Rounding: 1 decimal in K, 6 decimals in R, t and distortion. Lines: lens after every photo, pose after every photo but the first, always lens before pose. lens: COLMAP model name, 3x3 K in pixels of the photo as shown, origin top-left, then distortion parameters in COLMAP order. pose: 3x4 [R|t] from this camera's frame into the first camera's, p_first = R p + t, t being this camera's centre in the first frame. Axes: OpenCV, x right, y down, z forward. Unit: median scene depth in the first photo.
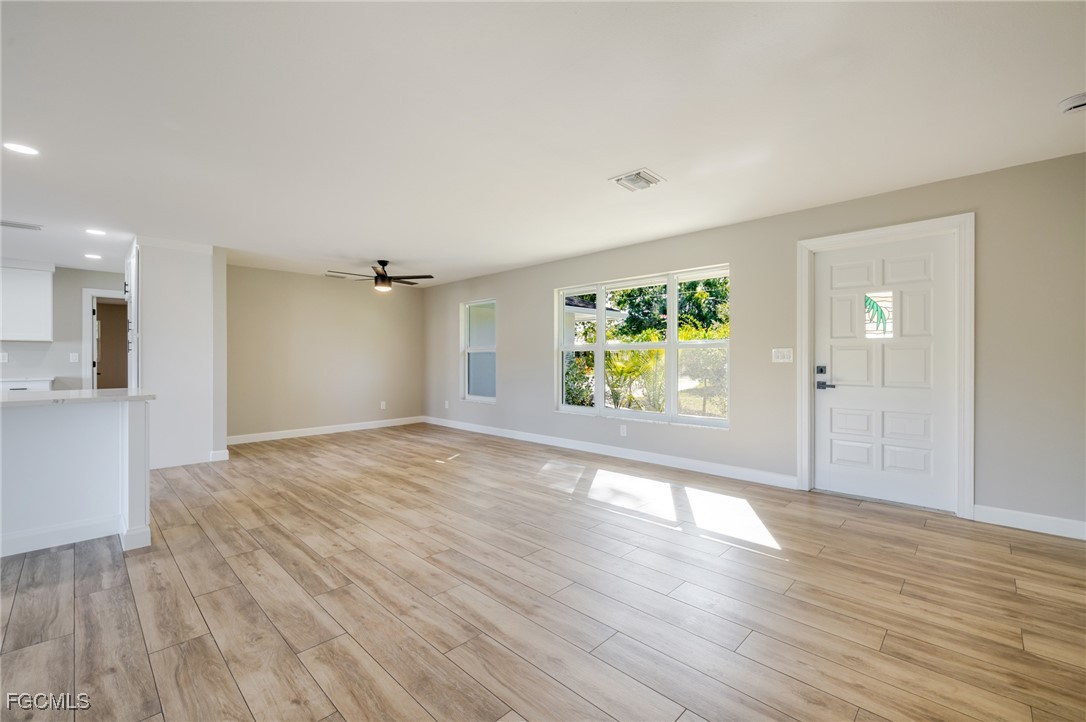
lens RADIAL K [[458.9, 0, 544.7], [0, 458.9, 358.1], [0, 0, 1]] dist [0.002477, -0.000115]
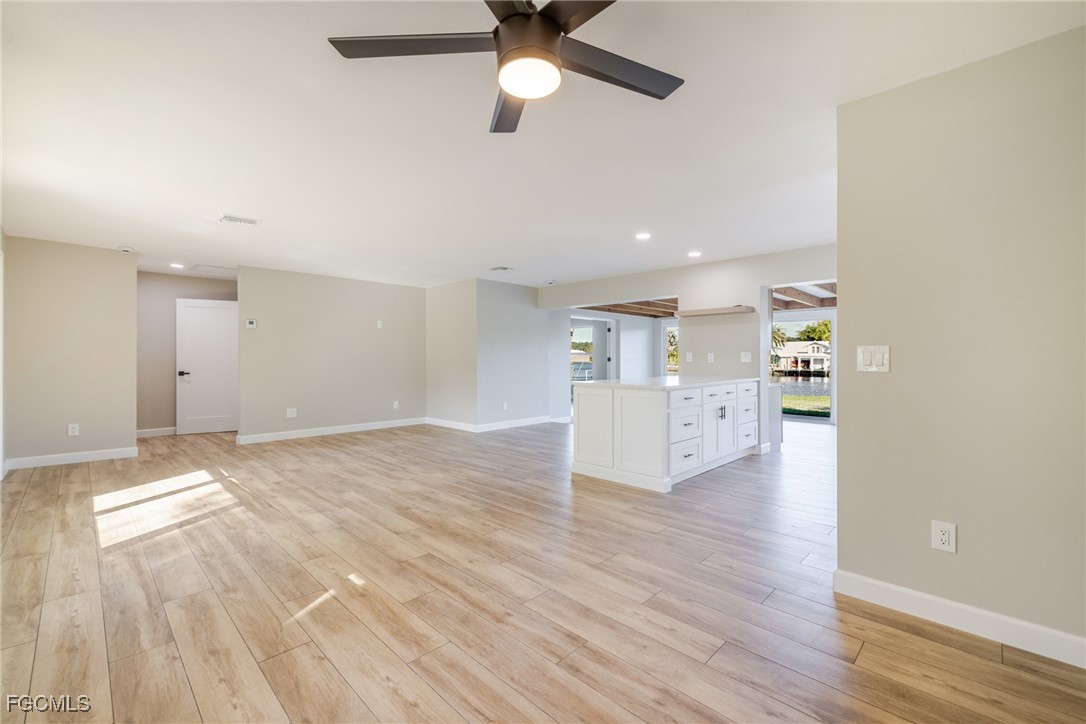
lens RADIAL K [[456.6, 0, 544.2], [0, 456.6, 361.2], [0, 0, 1]] dist [0.001140, -0.000214]
pose [[-0.999993, 0.001229, 0.003487, -0.666189], [0.001242, 0.999992, 0.003847, -0.000838], [-0.003483, 0.003852, -0.999987, 2.312976]]
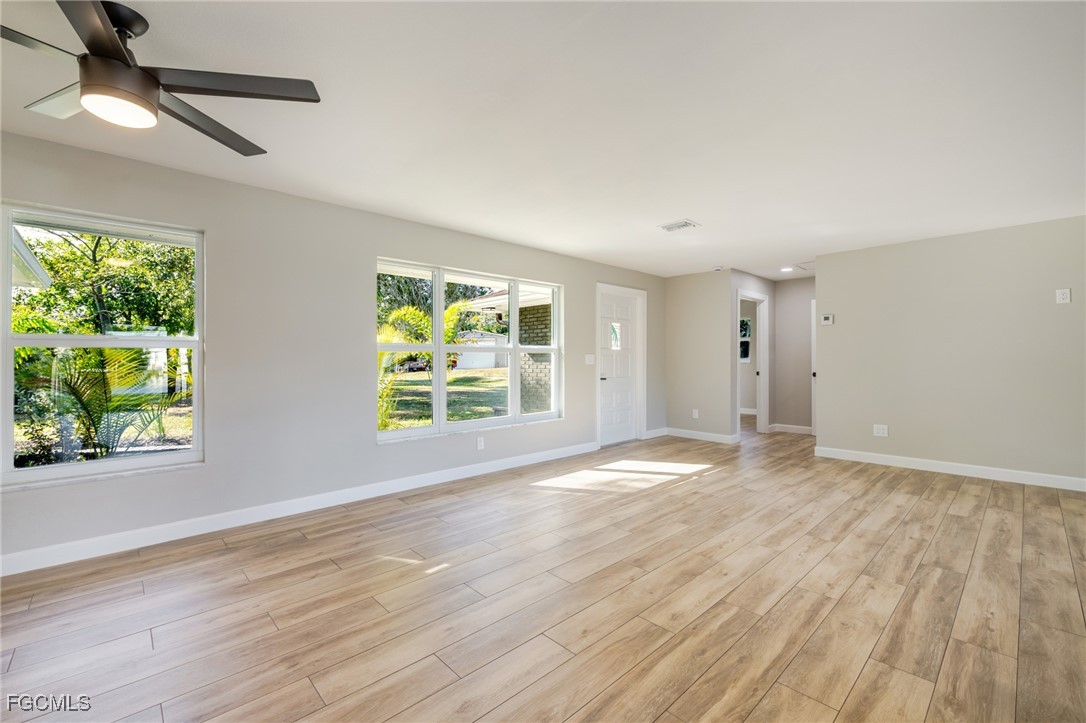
lens RADIAL K [[456.6, 0, 544.2], [0, 456.6, 360.7], [0, 0, 1]] dist [0.001140, -0.000214]
pose [[0.041564, -0.000235, 0.999136, -1.138536], [0.000842, 1.000000, 0.000200, -0.002977], [-0.999135, 0.000833, 0.041564, 1.357760]]
